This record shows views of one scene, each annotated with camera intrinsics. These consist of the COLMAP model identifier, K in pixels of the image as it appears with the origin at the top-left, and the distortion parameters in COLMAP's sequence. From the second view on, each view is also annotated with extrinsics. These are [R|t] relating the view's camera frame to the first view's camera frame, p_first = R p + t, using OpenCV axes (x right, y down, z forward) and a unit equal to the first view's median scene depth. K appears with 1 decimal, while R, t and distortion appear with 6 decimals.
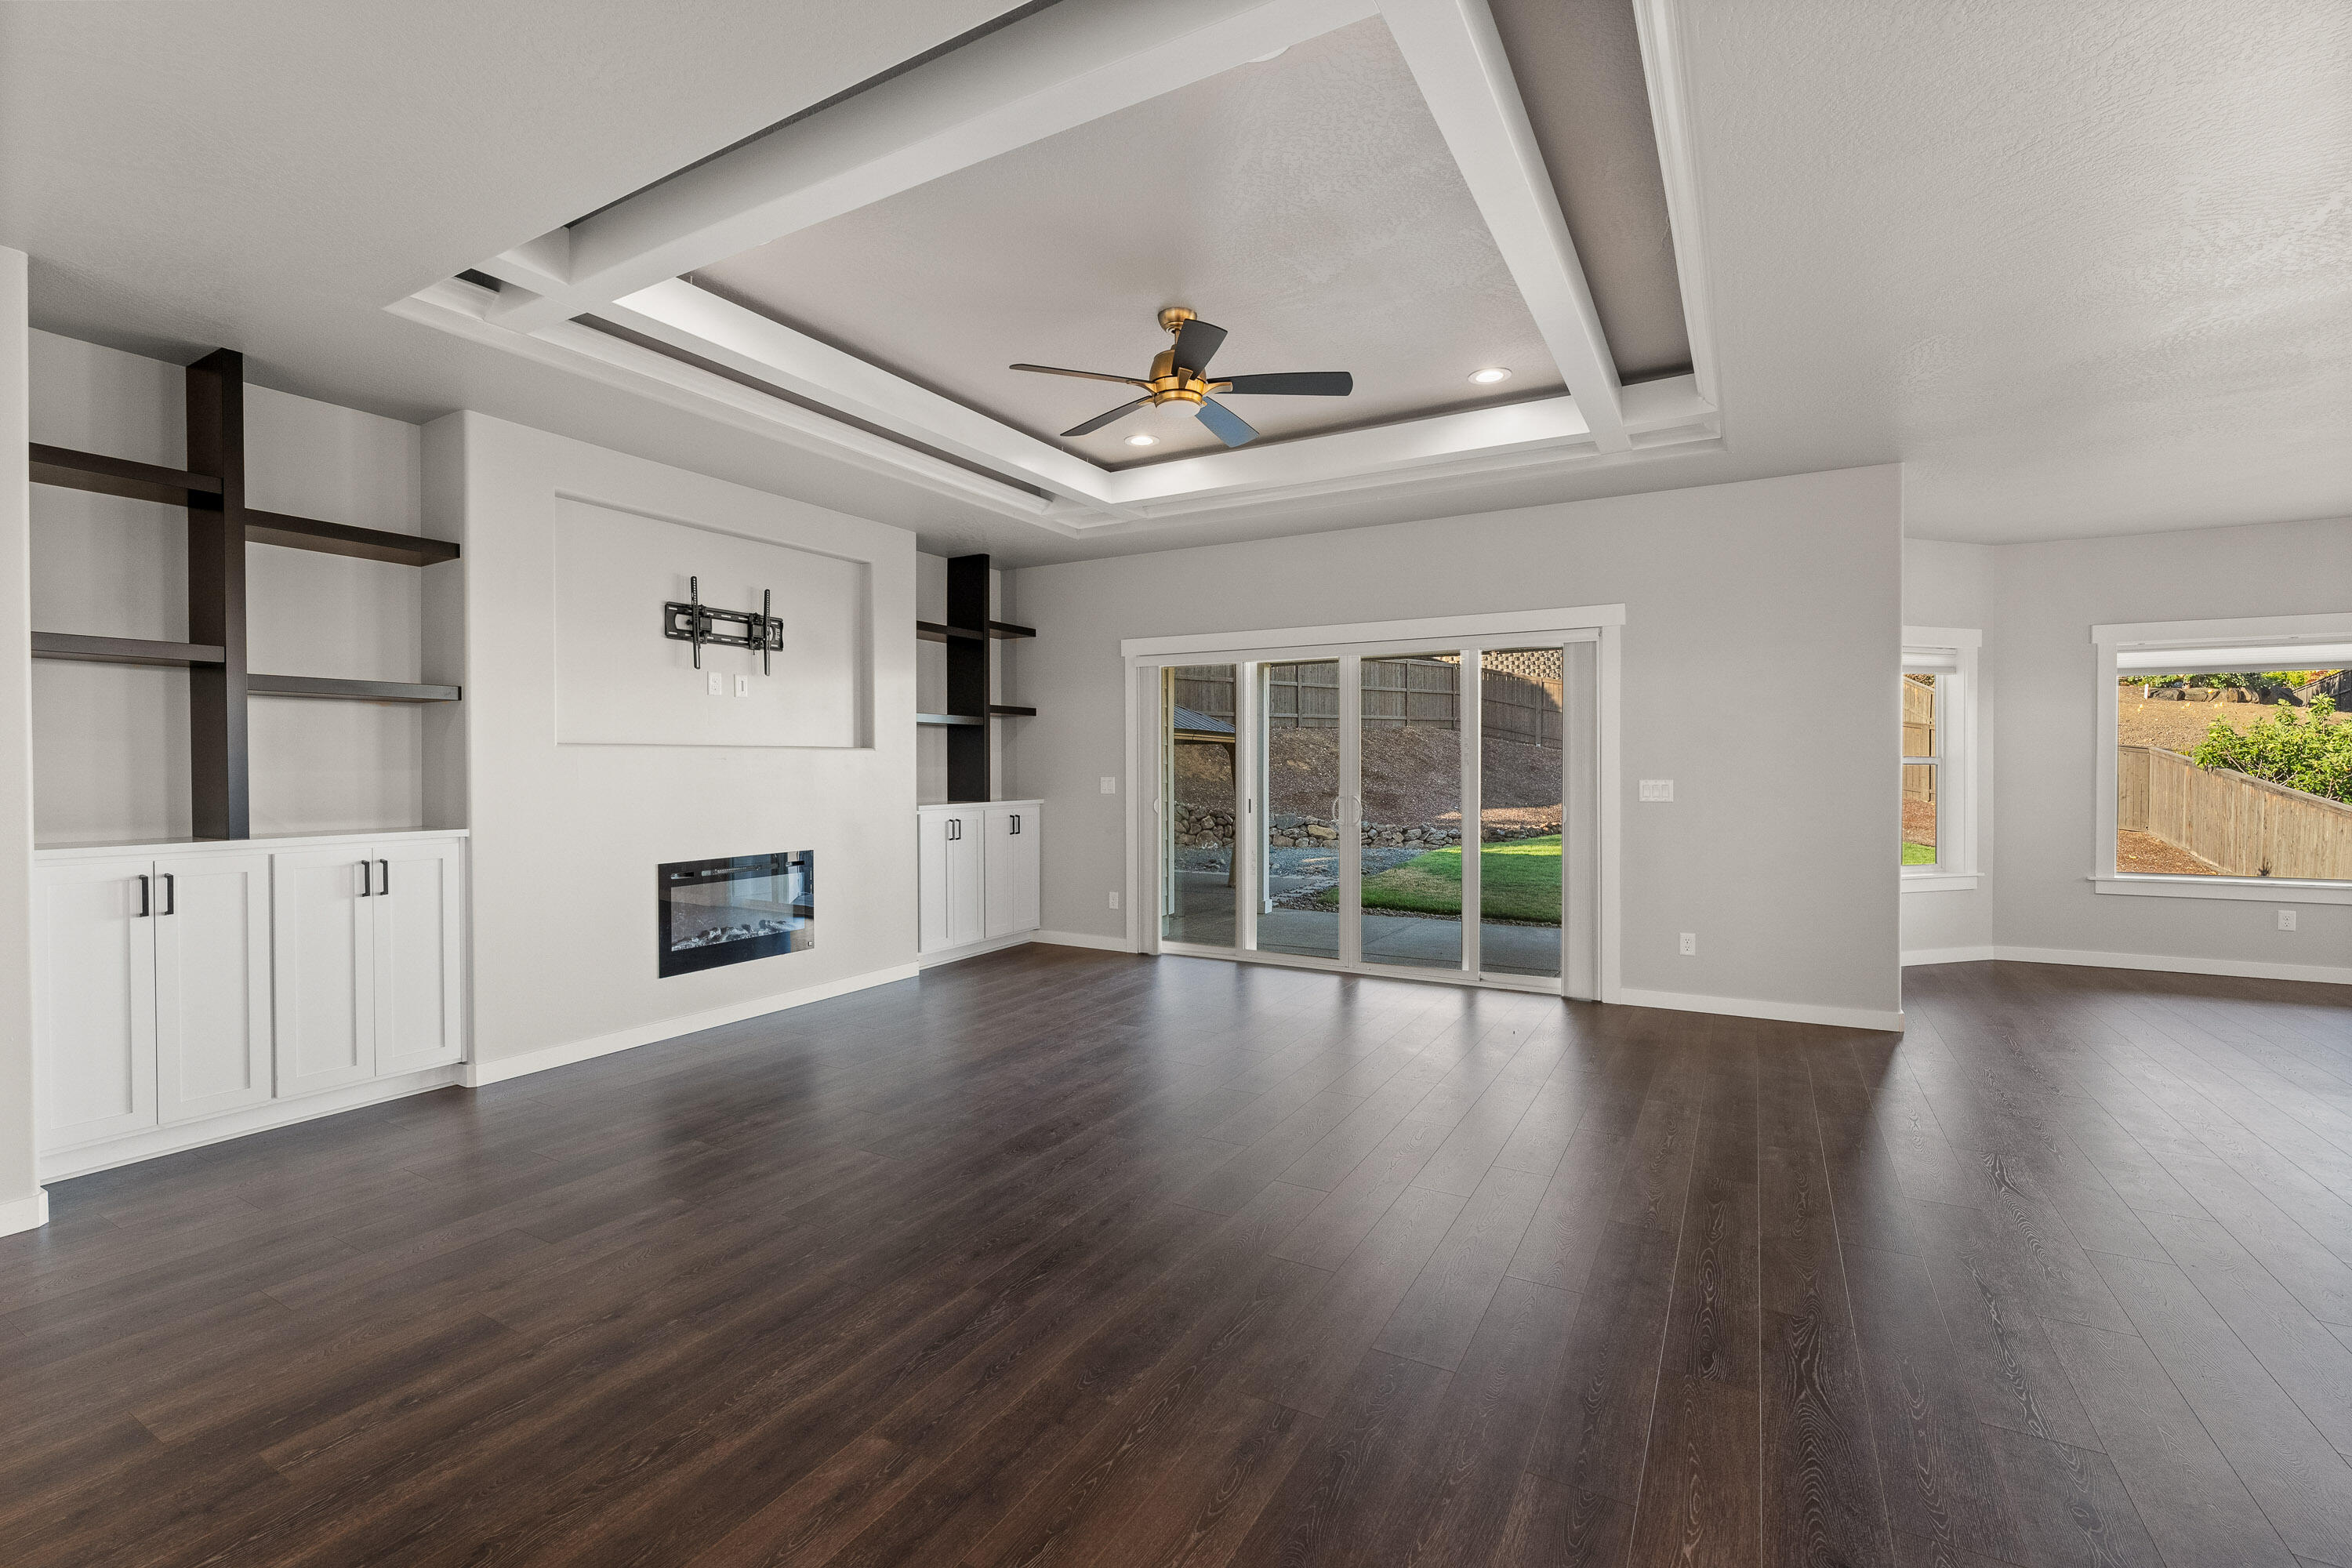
lens RADIAL K [[1030.6, 0, 1181.4], [0, 1030.6, 782.3], [0, 0, 1]] dist [-0.014503, 0.001365]
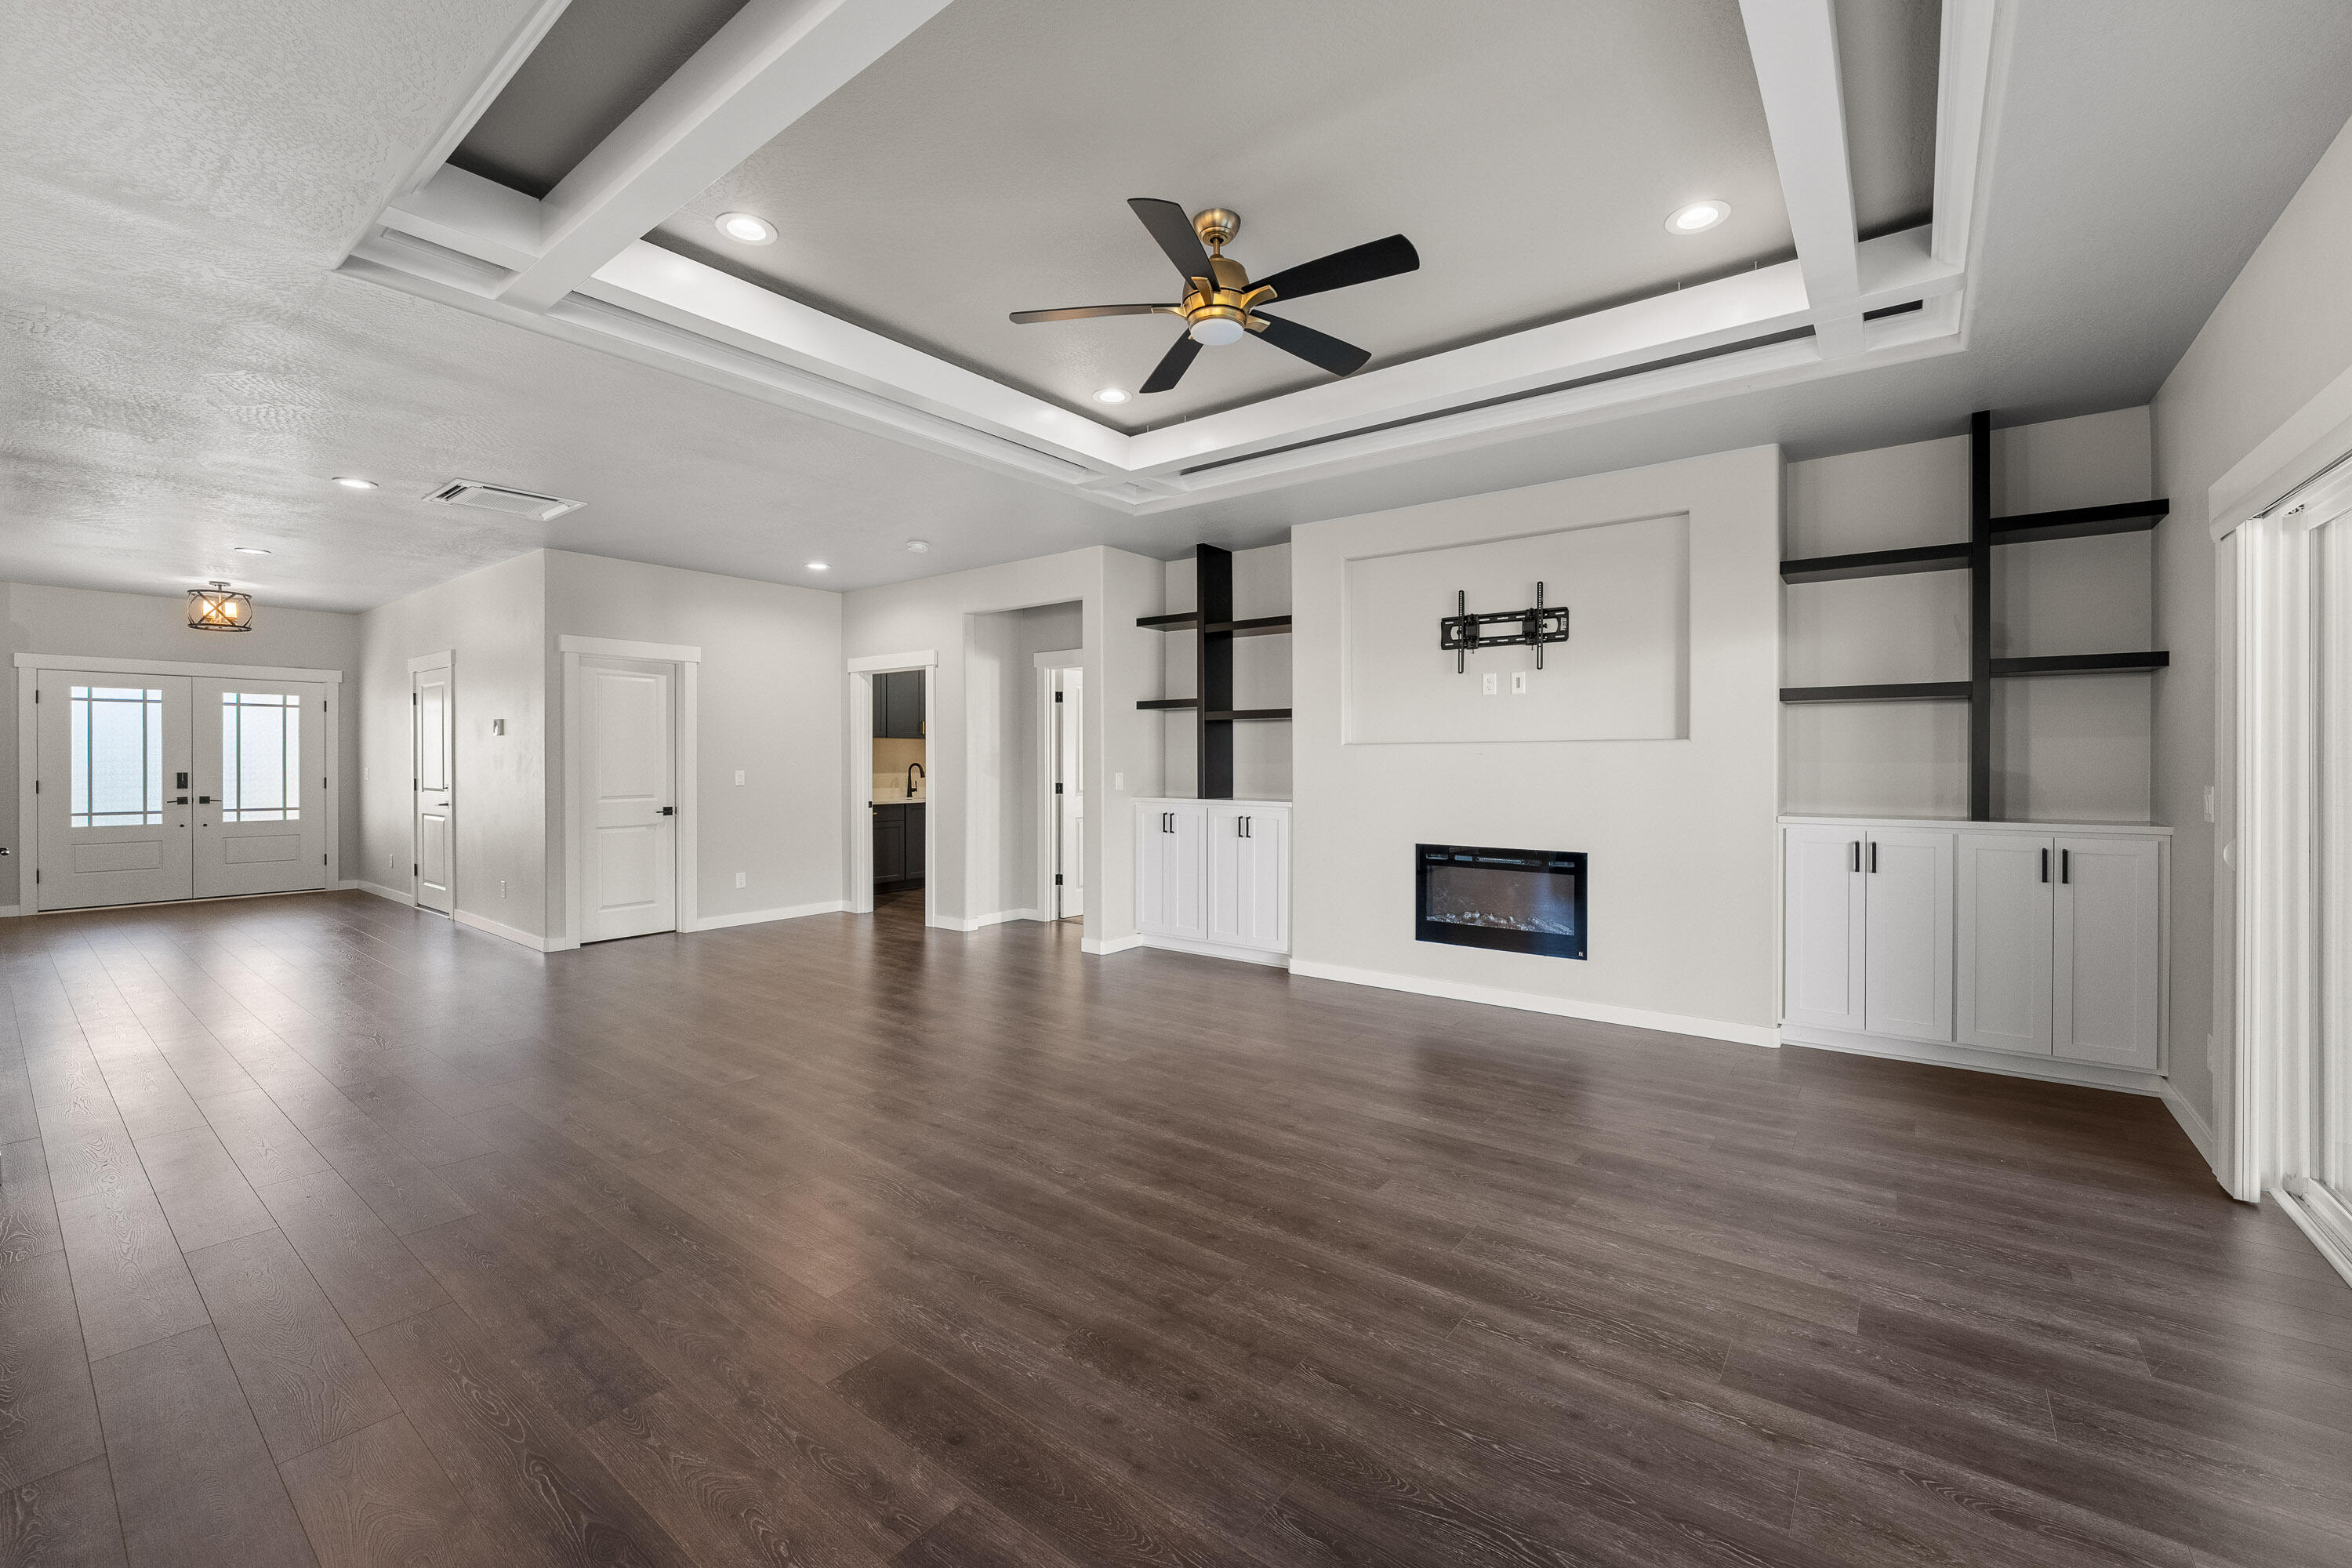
lens RADIAL K [[979.6, 0, 1162.8], [0, 979.6, 778.3], [0, 0, 1]] dist [-0.014502, 0.001766]
pose [[-0.161342, 0.026740, -0.986536, 0.575463], [-0.009819, 0.999540, 0.028698, -0.022519], [0.986850, 0.014317, -0.161005, 0.789123]]
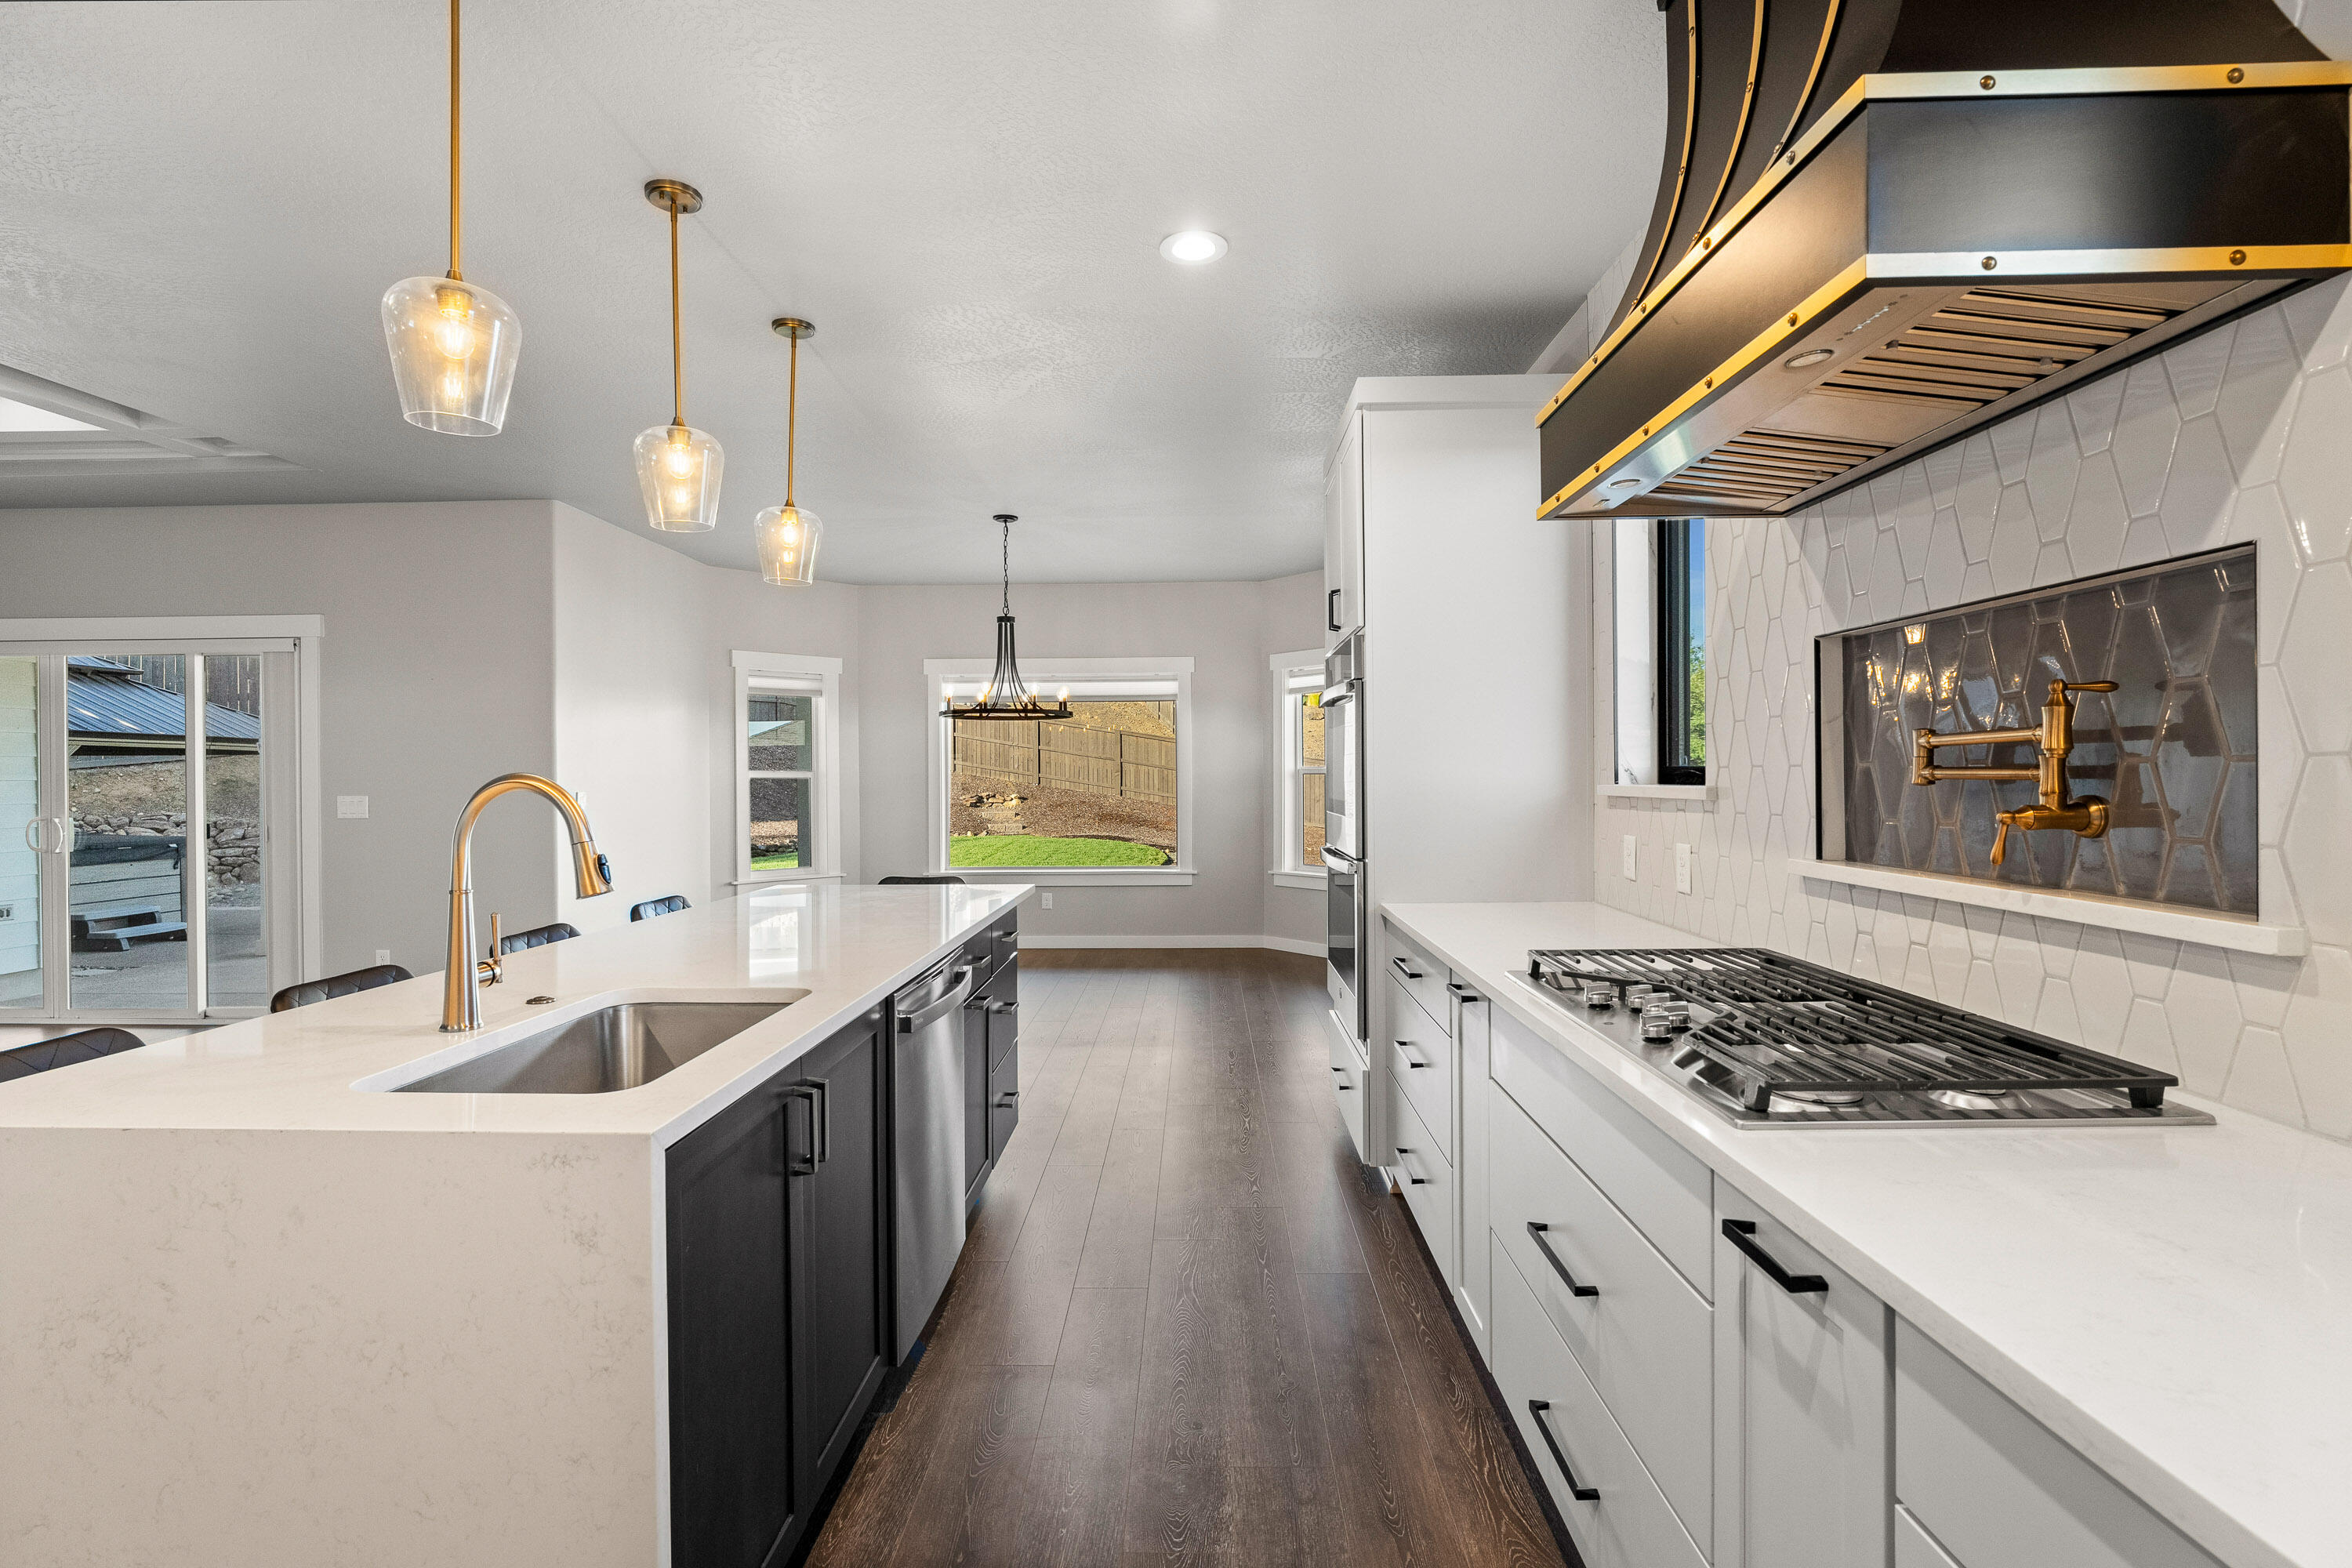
lens RADIAL K [[1075.0, 0, 1177.6], [0, 1075.0, 779.7], [0, 0, 1]] dist [-0.007711, 0.001311]
pose [[0.882688, -0.005521, 0.469927, 0.674455], [0.011678, 0.999880, -0.010190, 0.001636], [-0.469814, 0.014482, 0.882647, -0.272295]]
